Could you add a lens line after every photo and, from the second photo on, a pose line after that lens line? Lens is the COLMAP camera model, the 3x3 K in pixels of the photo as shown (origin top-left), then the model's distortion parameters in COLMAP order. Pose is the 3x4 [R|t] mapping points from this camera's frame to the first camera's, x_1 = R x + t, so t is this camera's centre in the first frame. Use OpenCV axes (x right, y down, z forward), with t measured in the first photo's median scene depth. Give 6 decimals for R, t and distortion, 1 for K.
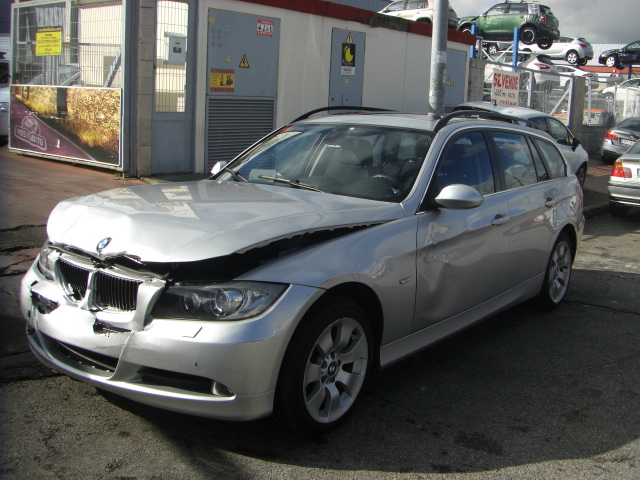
lens RADIAL K [[721.0, 0, 358.5], [0, 721.0, 239.9], [0, 0, 1]] dist [-0.140297, 0.034010]
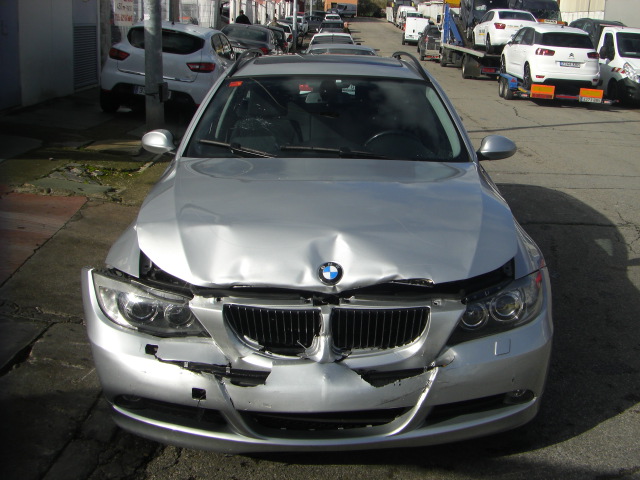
lens RADIAL K [[721.0, 0, 358.5], [0, 721.0, 239.9], [0, 0, 1]] dist [-0.140297, 0.034010]
pose [[0.782133, -0.194958, 0.591826, -0.771029], [0.112931, 0.978415, 0.173063, -0.156628], [-0.612792, -0.068523, 0.787268, 0.364789]]
